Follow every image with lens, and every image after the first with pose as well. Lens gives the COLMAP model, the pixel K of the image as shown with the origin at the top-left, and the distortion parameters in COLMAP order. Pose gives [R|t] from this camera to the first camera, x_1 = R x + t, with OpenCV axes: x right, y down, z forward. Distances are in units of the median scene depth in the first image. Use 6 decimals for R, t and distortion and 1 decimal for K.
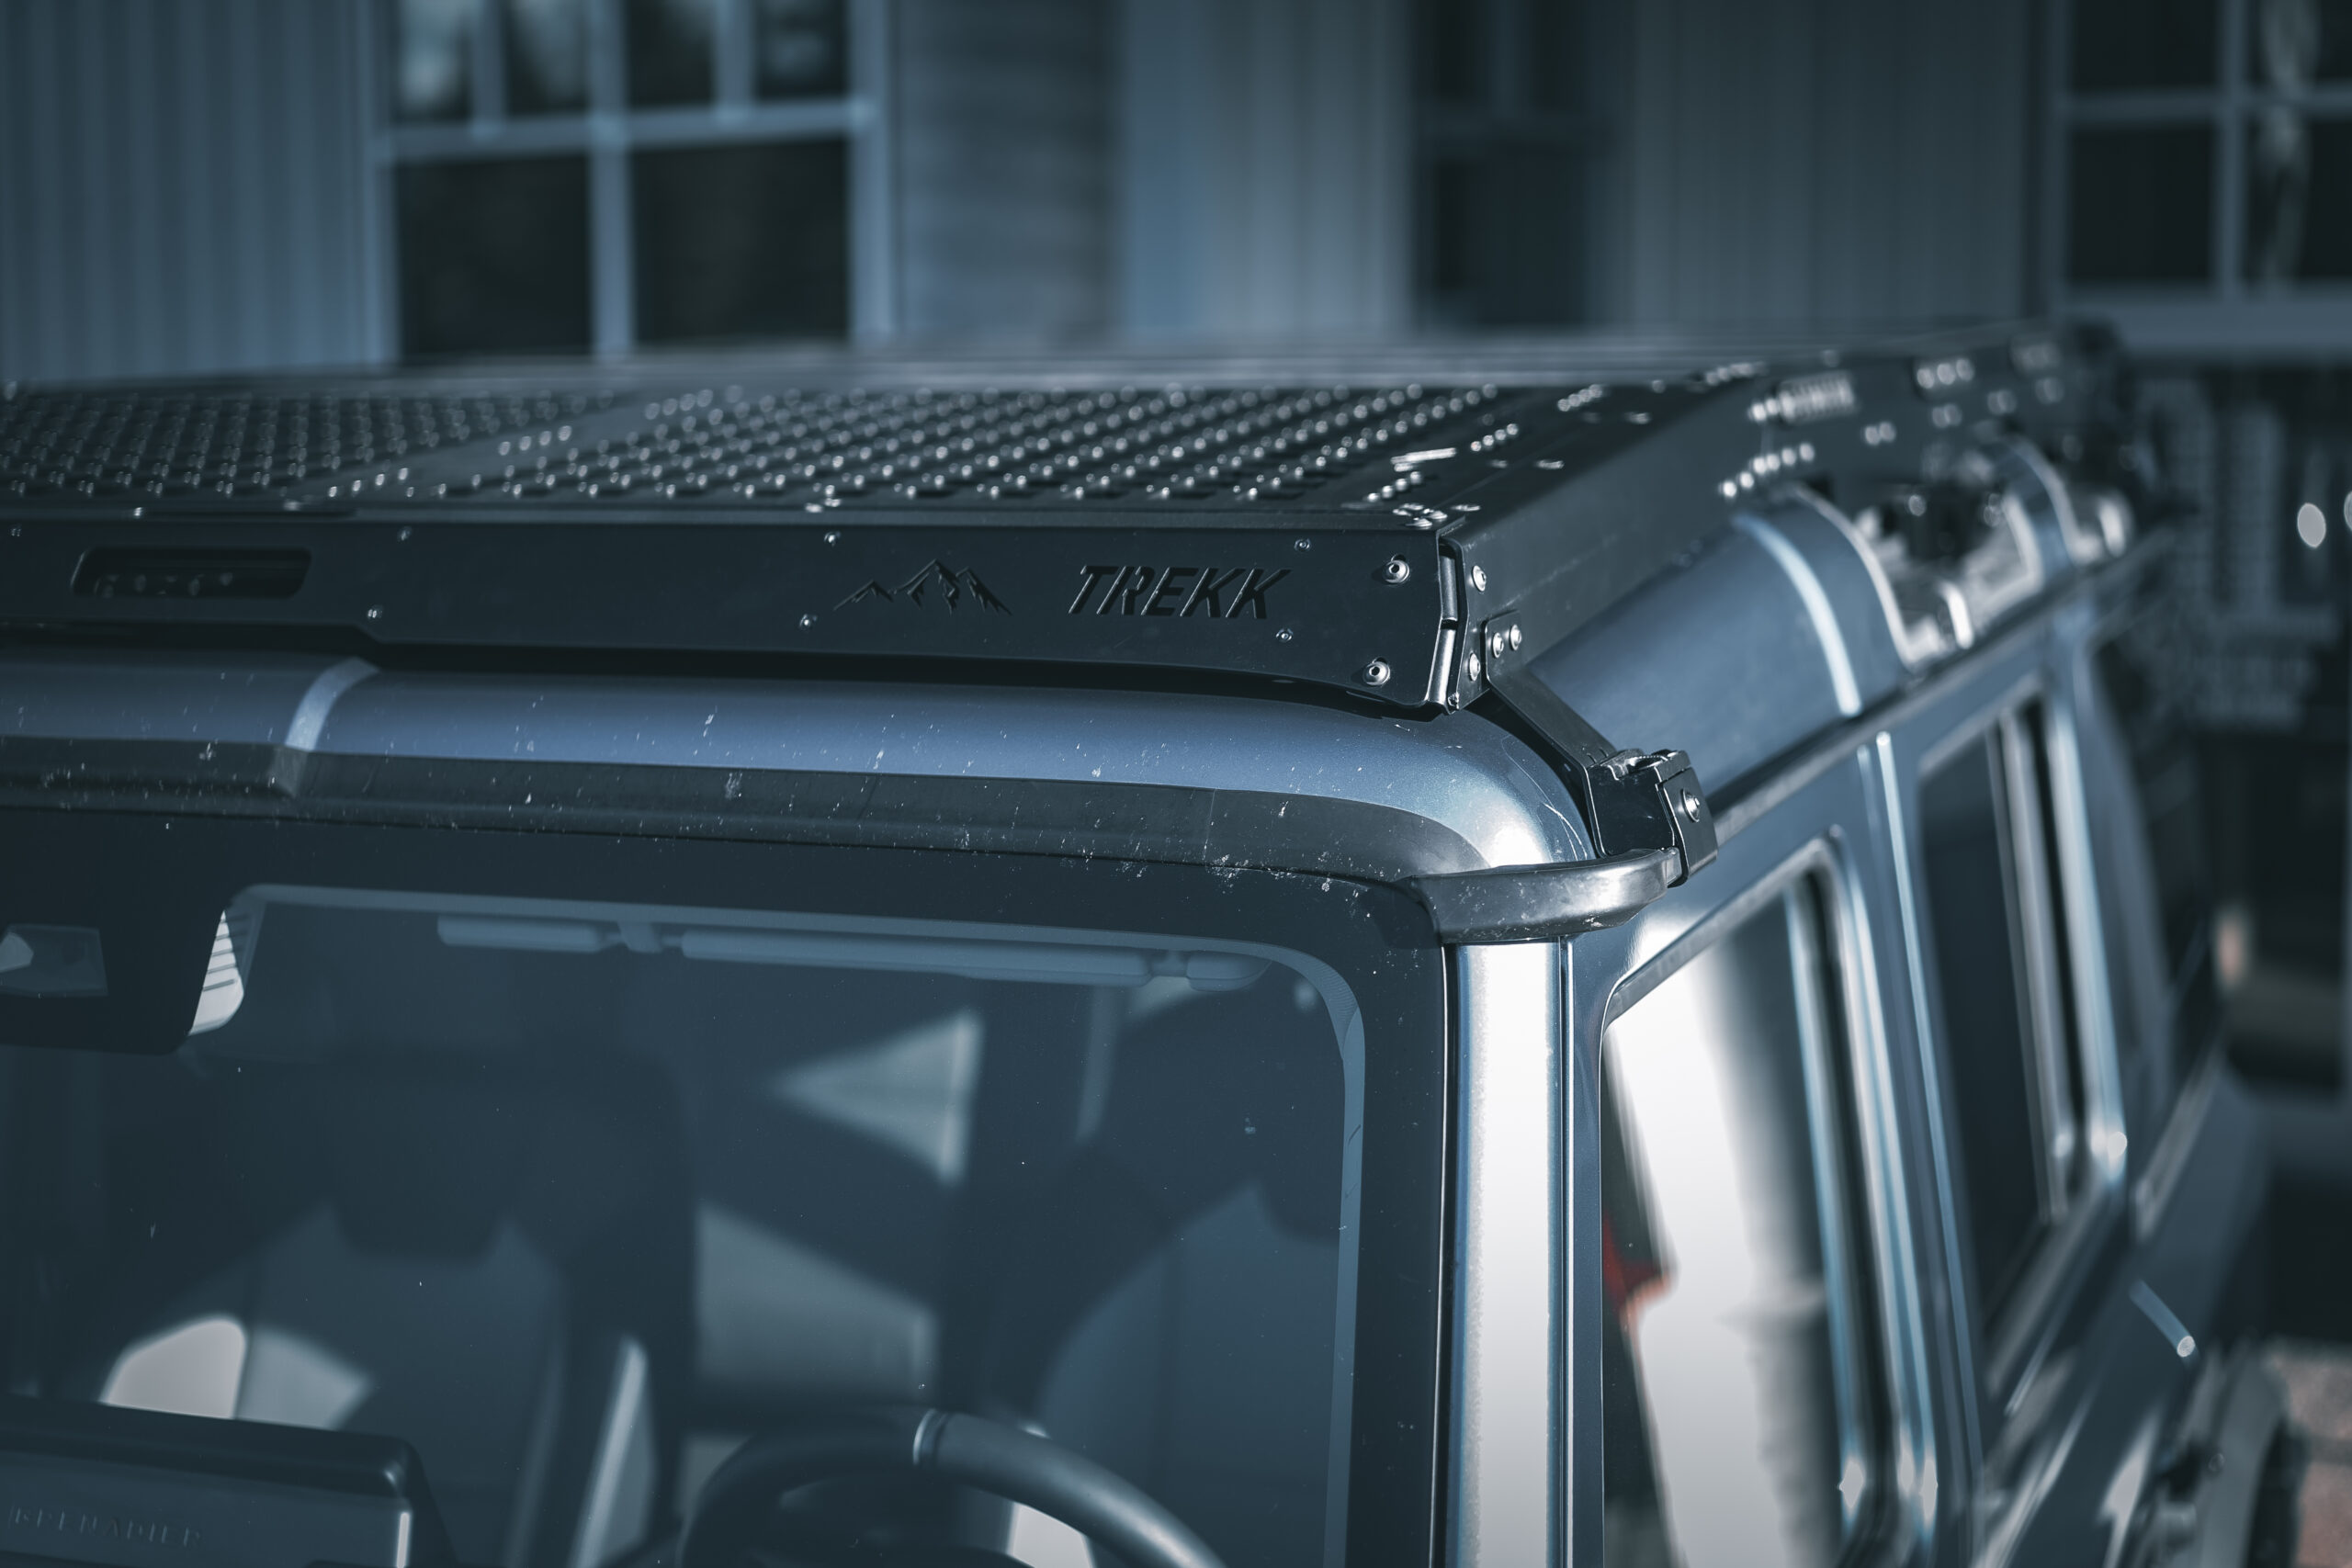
lens RADIAL K [[3624.7, 0, 1176.0], [0, 3624.7, 784.0], [0, 0, 1]] dist [-0.012731, 0.011900]
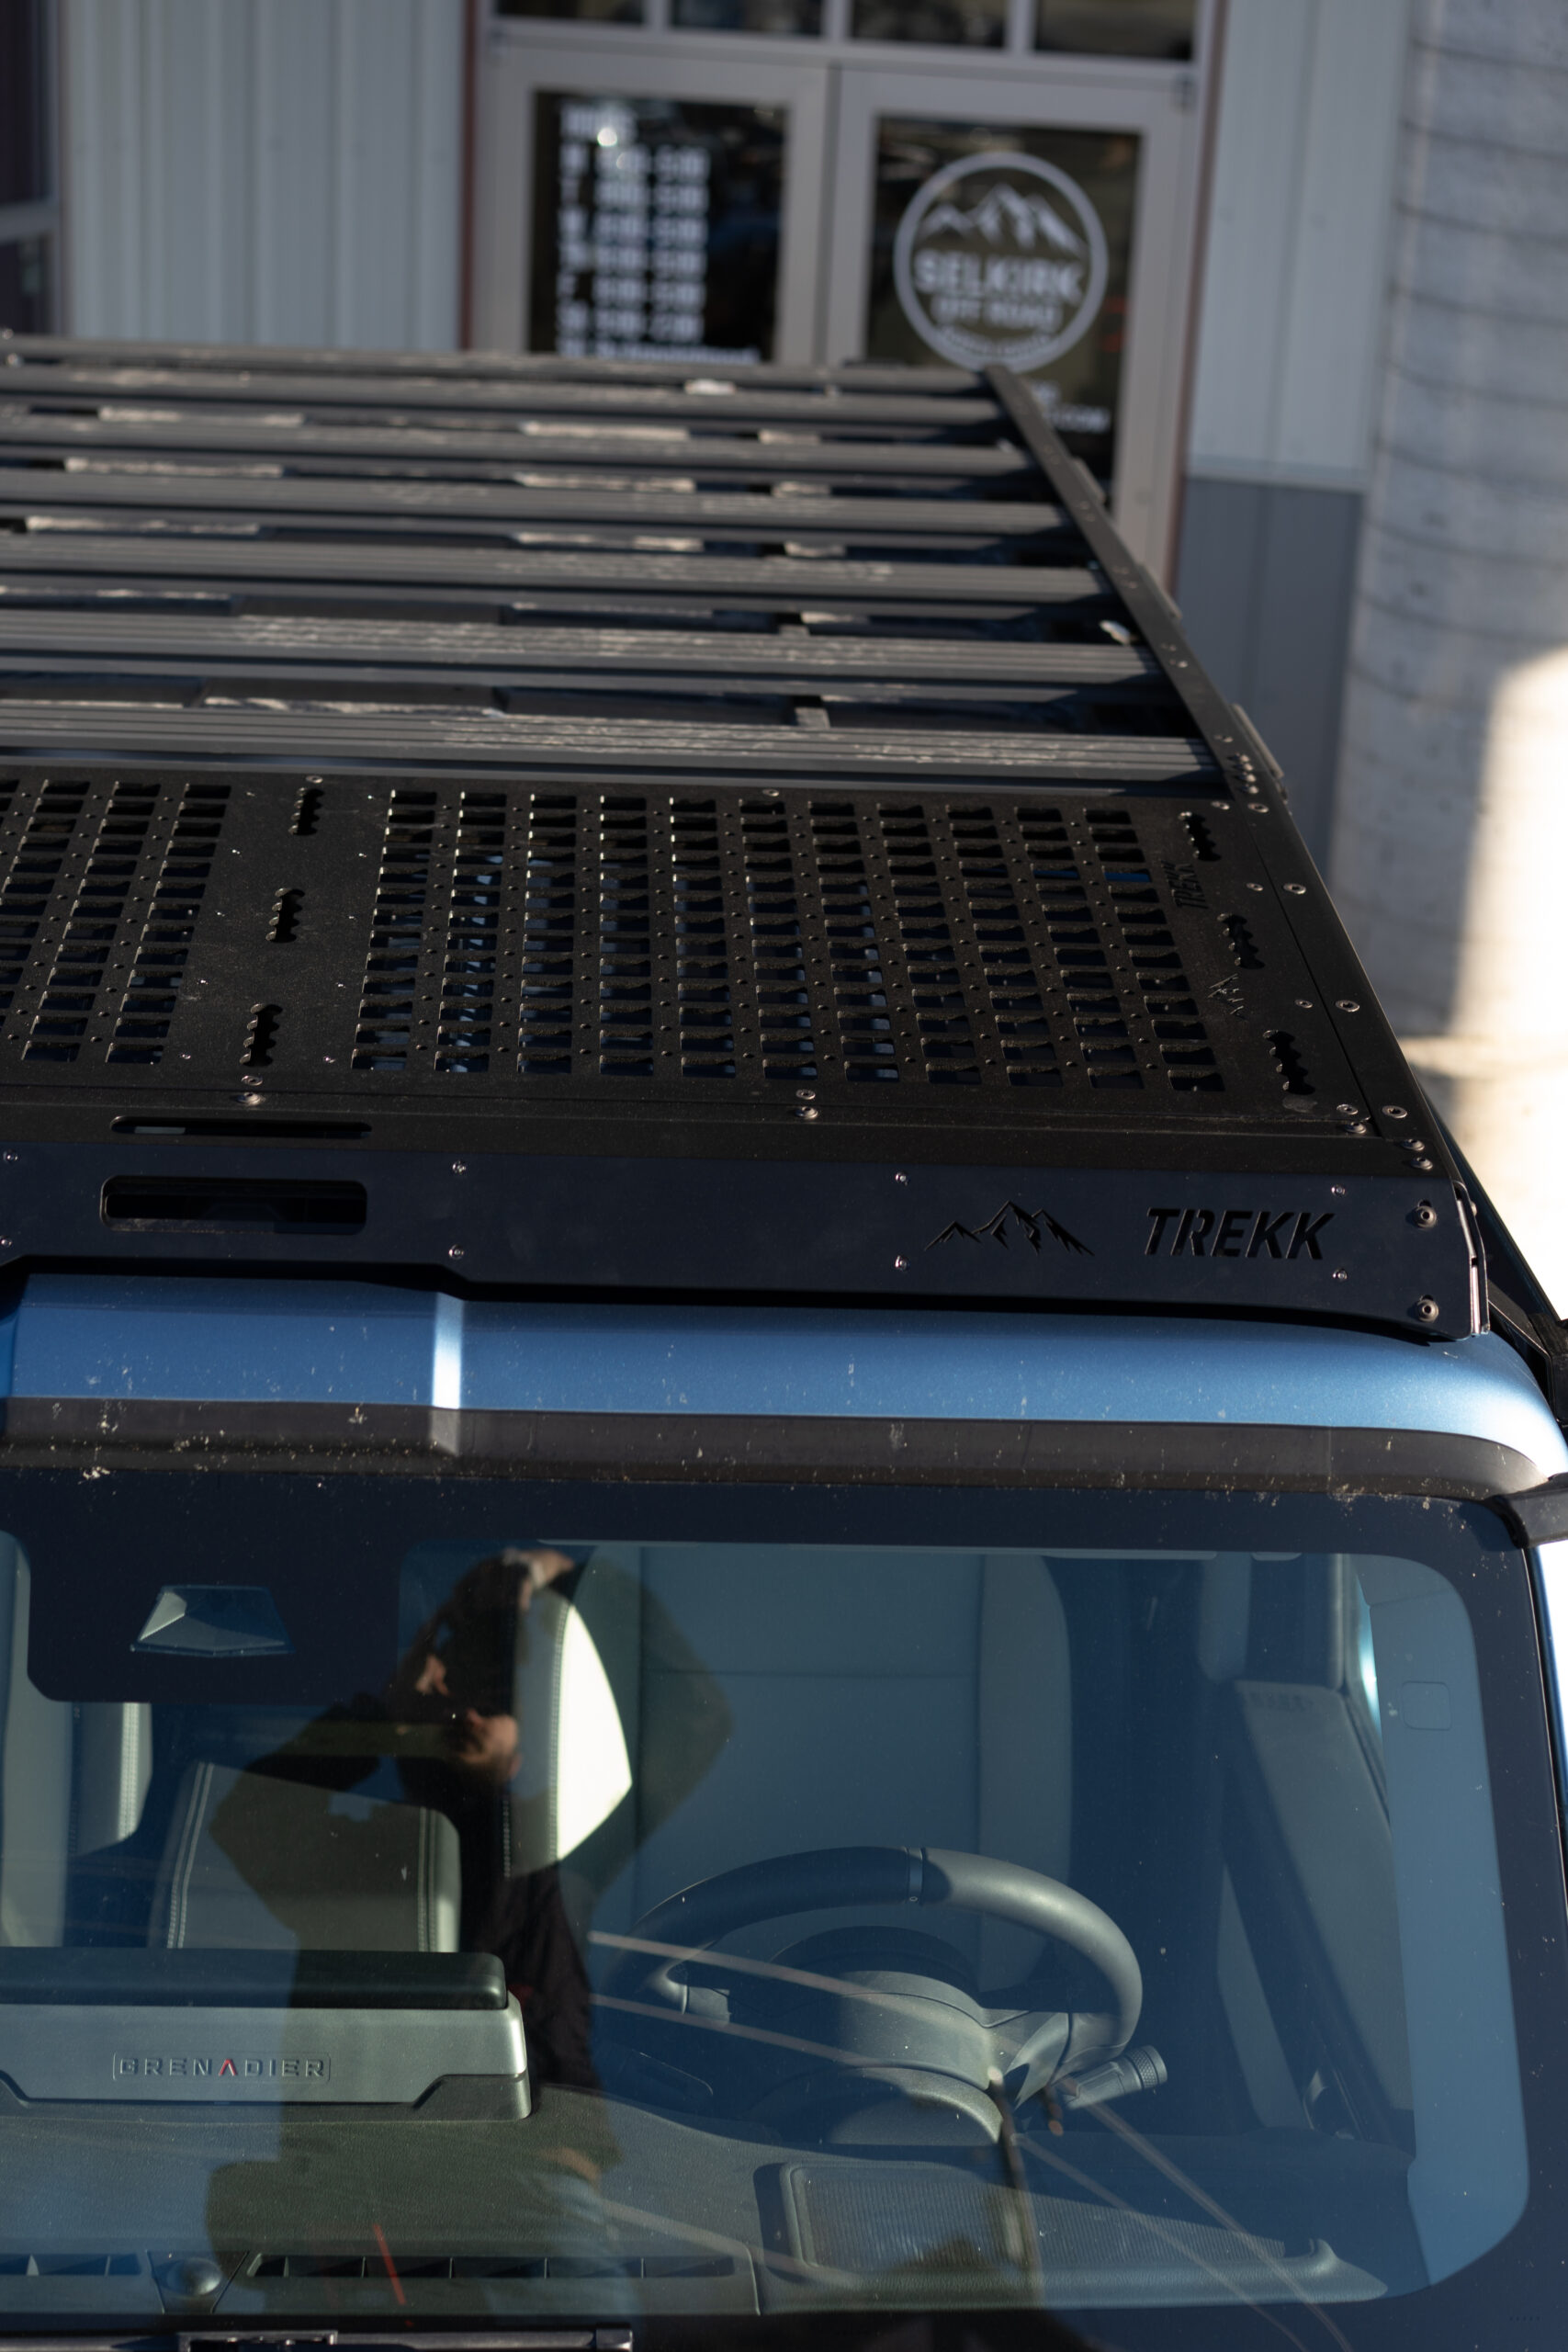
lens RADIAL K [[3624.7, 0, 784.0], [0, 3624.7, 1176.0], [0, 0, 1]] dist [-0.012731, 0.011900]
pose [[0.921516, -0.091100, 0.377504, -0.569450], [-0.000357, 0.971896, 0.235412, -0.342847], [-0.388340, -0.217071, 0.895585, 0.003229]]
